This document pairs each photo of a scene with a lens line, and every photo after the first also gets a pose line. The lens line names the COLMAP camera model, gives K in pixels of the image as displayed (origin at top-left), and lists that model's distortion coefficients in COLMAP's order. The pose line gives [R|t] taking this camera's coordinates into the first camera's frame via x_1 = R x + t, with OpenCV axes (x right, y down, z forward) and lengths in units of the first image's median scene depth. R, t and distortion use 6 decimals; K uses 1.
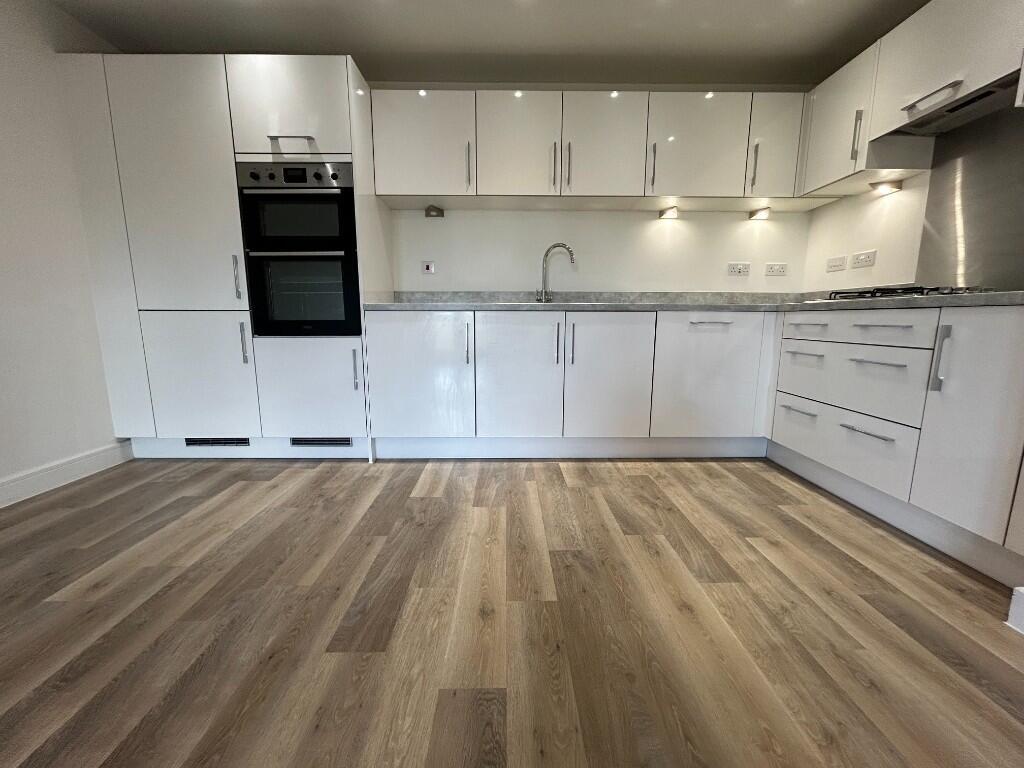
lens RADIAL K [[412.0, 0, 512.0], [0, 412.0, 384.0], [0, 0, 1]] dist [-0.000915, 0.000713]
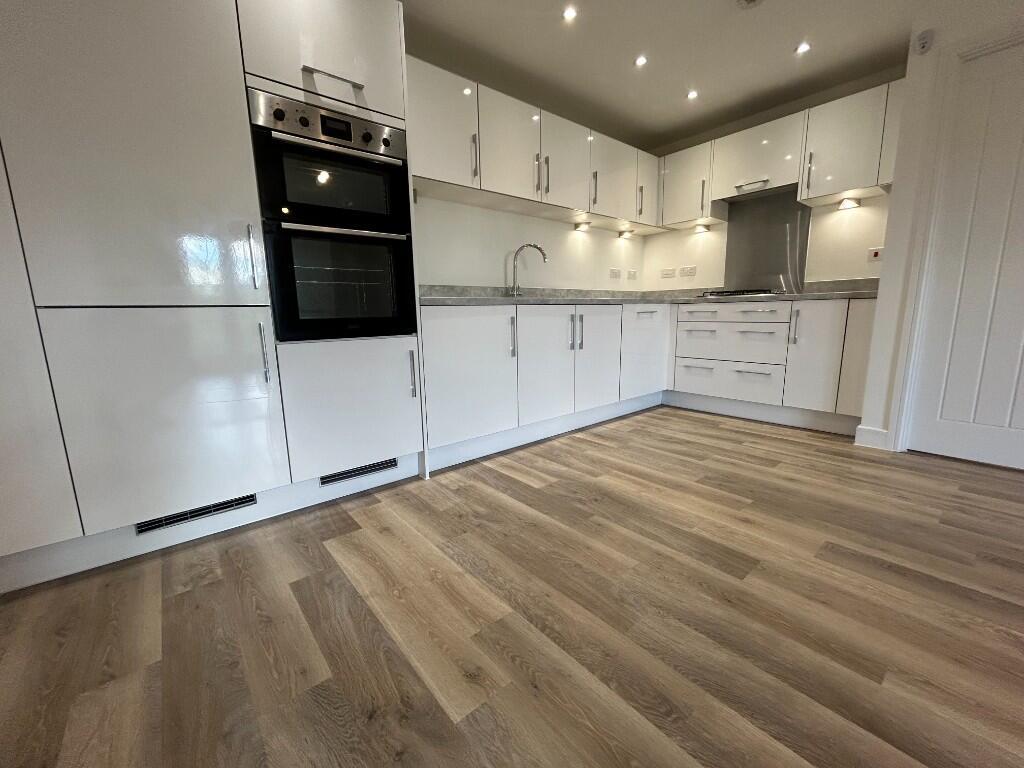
lens RADIAL K [[412.0, 0, 512.0], [0, 412.0, 384.0], [0, 0, 1]] dist [-0.000915, 0.000713]
pose [[0.772932, -0.125562, 0.621941, -0.811599], [0.119764, 0.991475, 0.051327, -0.036384], [-0.623084, 0.034813, 0.781380, 0.216051]]
